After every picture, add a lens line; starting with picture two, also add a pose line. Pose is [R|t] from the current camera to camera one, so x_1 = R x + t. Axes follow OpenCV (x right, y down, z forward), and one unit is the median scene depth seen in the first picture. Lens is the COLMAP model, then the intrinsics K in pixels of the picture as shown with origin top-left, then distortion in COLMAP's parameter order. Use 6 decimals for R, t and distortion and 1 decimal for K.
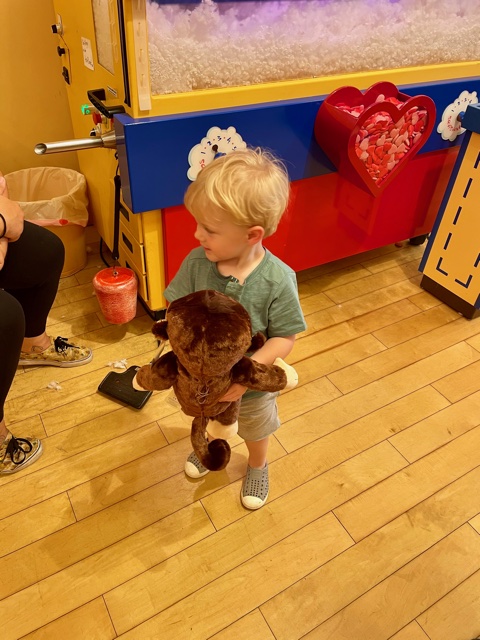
lens RADIAL K [[480.3, 0, 240.0], [0, 480.3, 320.0], [0, 0, 1]] dist [0.089673, -0.110406]
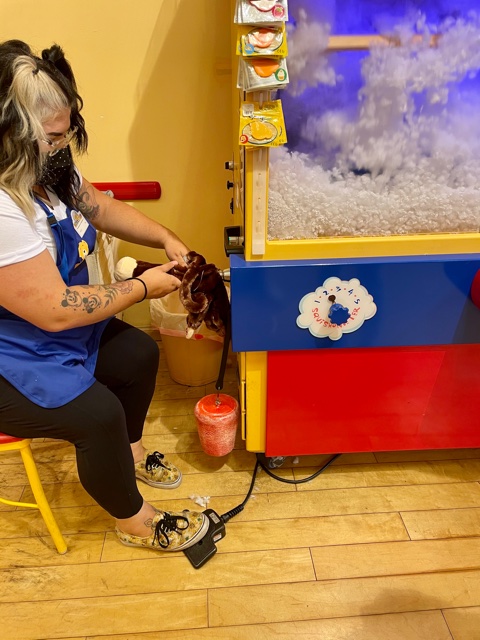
lens RADIAL K [[480.3, 0, 240.0], [0, 480.3, 320.0], [0, 0, 1]] dist [0.089673, -0.110406]
pose [[0.885318, 0.166042, -0.434329, 0.187155], [-0.241040, 0.962650, -0.123309, -0.168150], [0.397632, 0.213858, 0.892274, 0.160020]]
